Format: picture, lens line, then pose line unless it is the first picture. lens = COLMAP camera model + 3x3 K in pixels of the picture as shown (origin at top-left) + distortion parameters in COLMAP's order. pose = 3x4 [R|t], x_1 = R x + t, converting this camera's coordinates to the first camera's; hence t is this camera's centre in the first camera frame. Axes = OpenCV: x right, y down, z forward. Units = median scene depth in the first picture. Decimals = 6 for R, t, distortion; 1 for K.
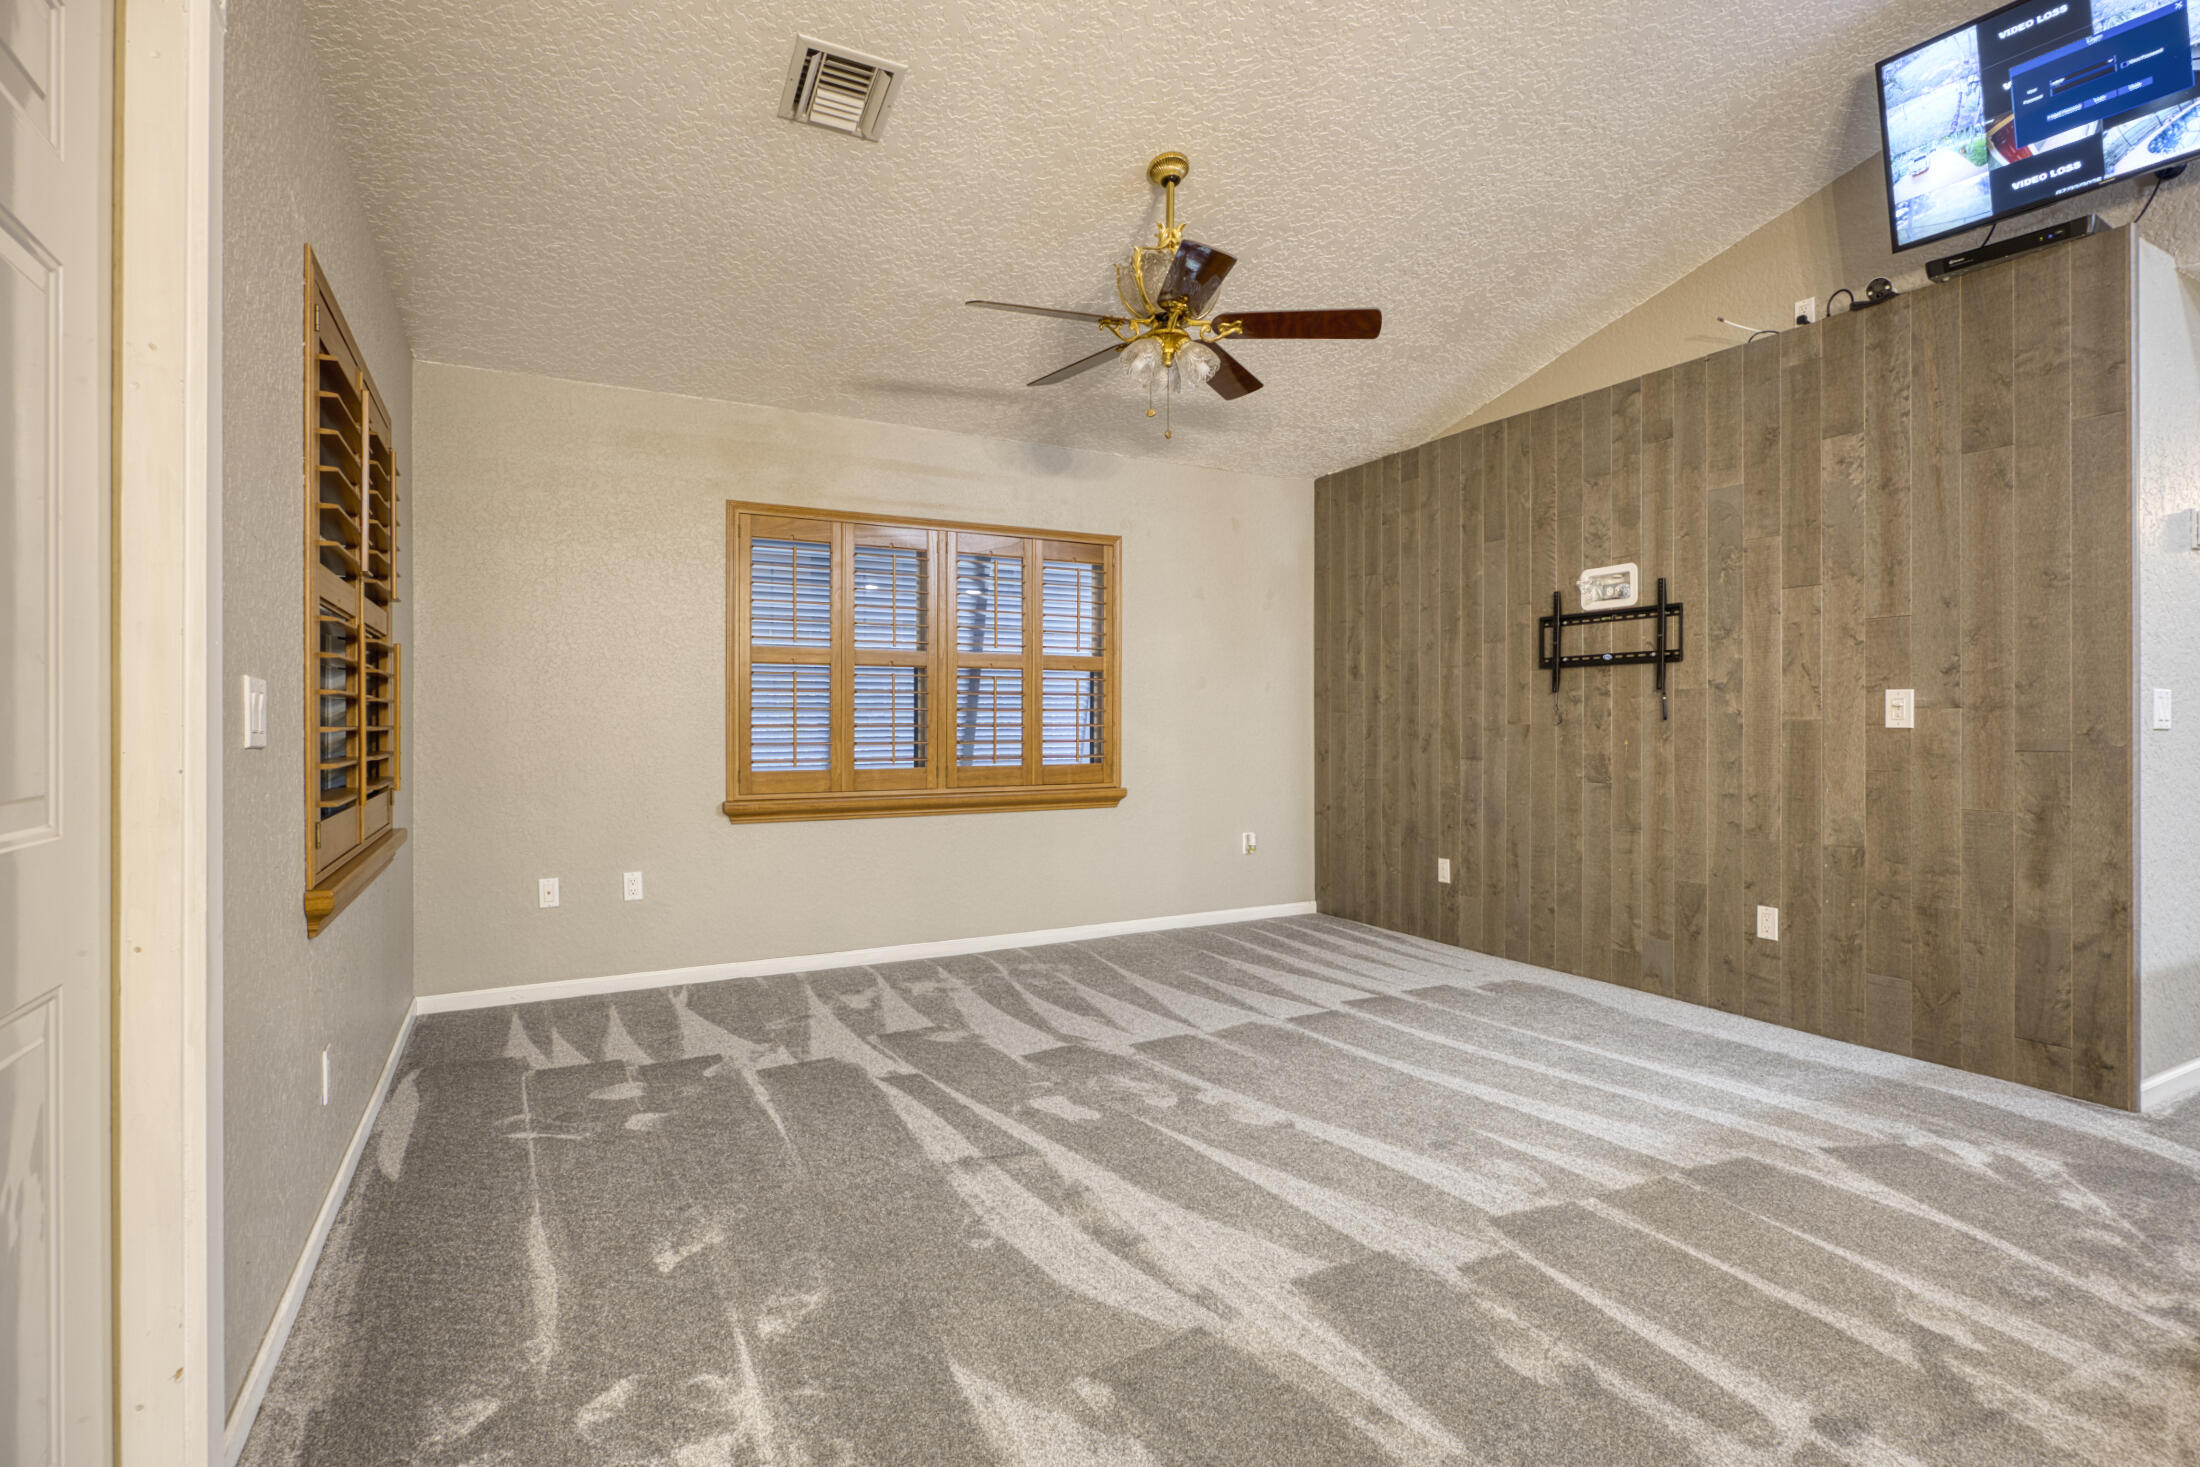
lens RADIAL K [[1073.7, 0, 1103.5], [0, 1073.7, 721.7], [0, 0, 1]] dist [-0.001486, -0.000878]
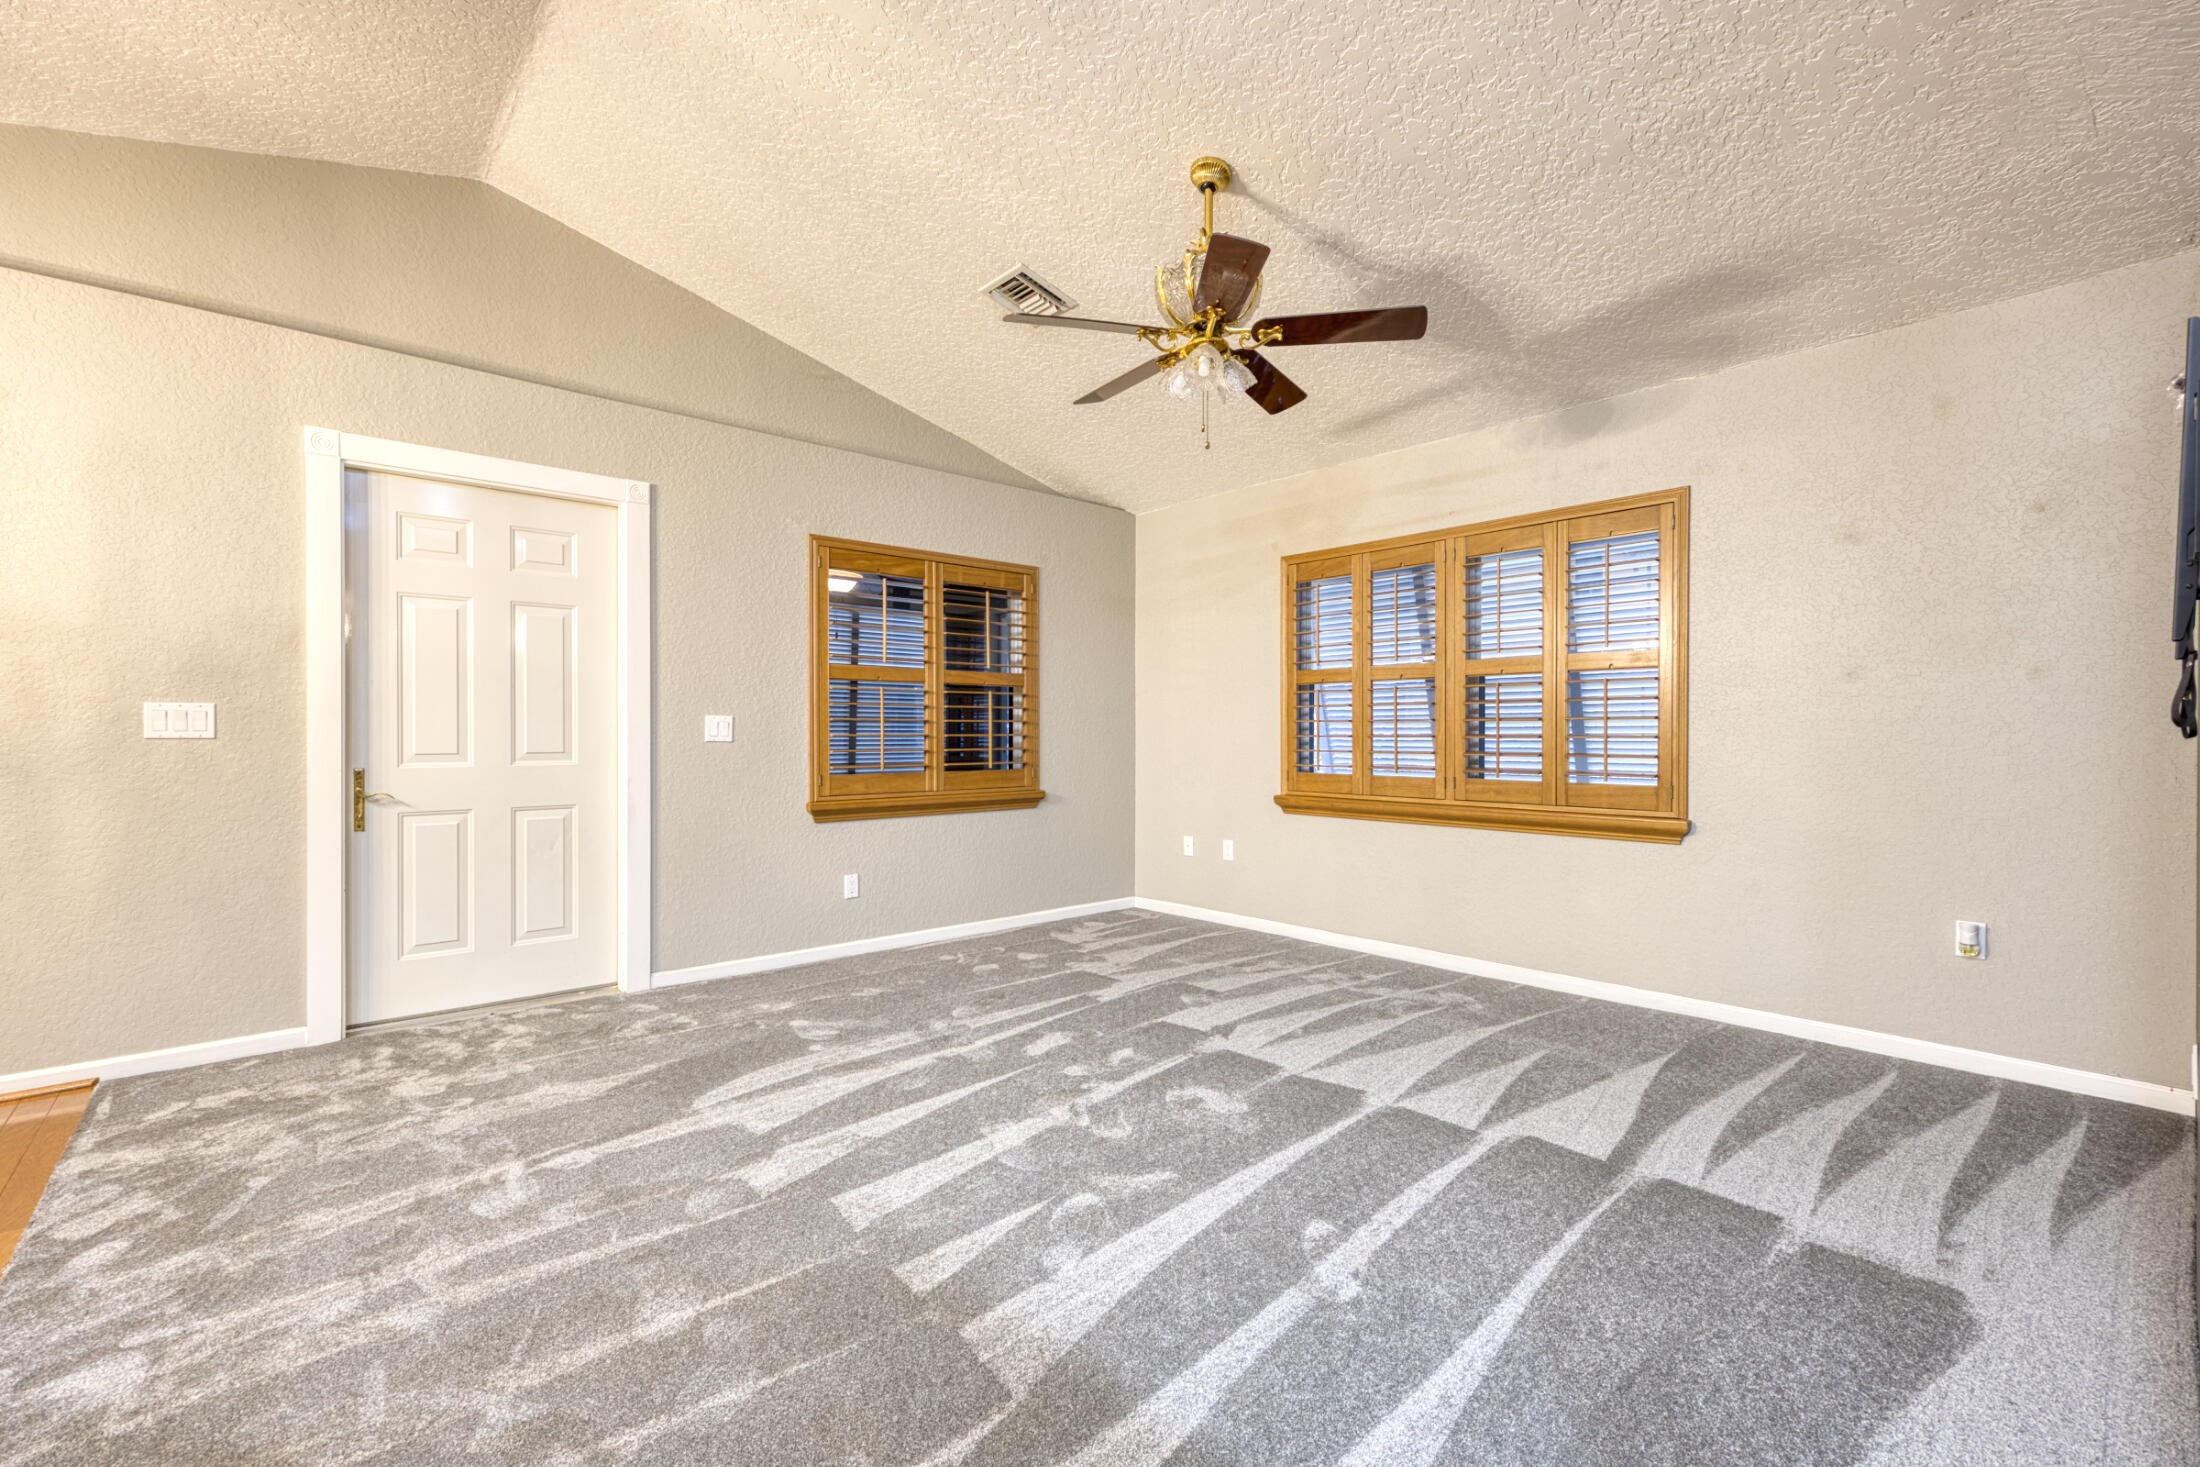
lens RADIAL K [[936.8, 0, 1093.9], [0, 936.8, 737.8], [0, 0, 1]] dist [0.015489, -0.000039]
pose [[0.230588, 0.007613, -0.973022, 0.720300], [-0.000578, 0.999970, 0.007687, -0.001674], [0.973051, -0.001210, 0.230586, 0.563918]]
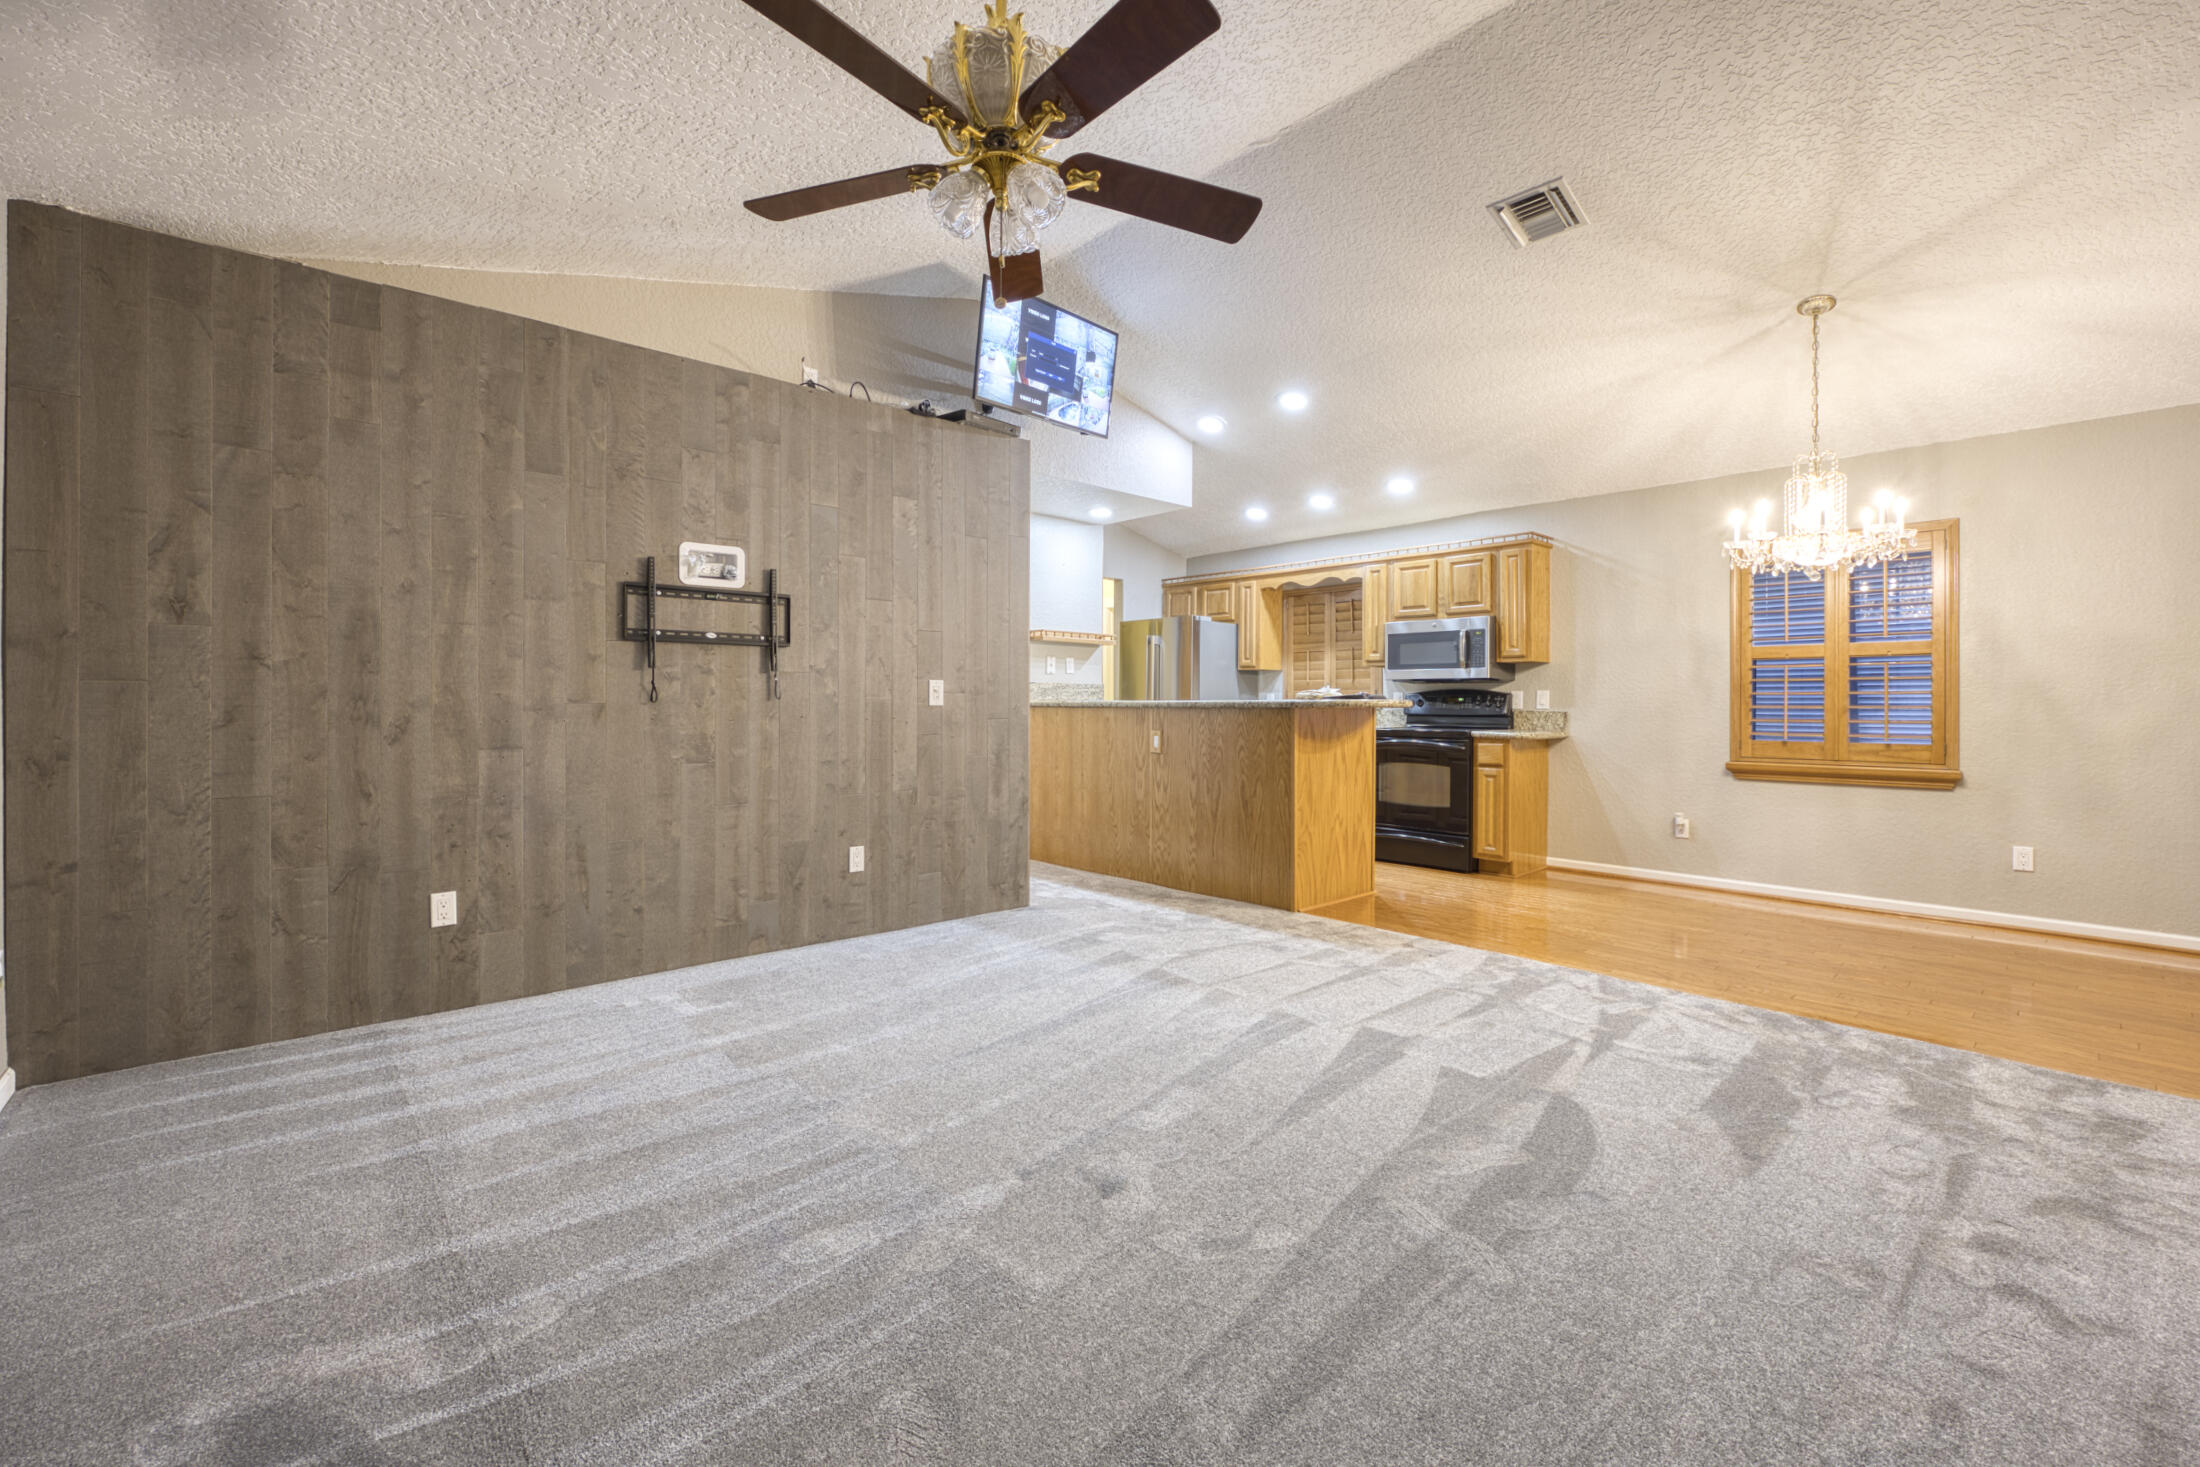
lens RADIAL K [[908.5, 0, 1104.2], [0, 908.5, 704.3], [0, 0, 1]] dist [-0.001849, -0.000157]
pose [[-0.239019, 0.000812, 0.971015, -0.445381], [-0.001607, 0.999998, -0.001232, 0.004186], [-0.971014, -0.001855, -0.239017, 0.868055]]
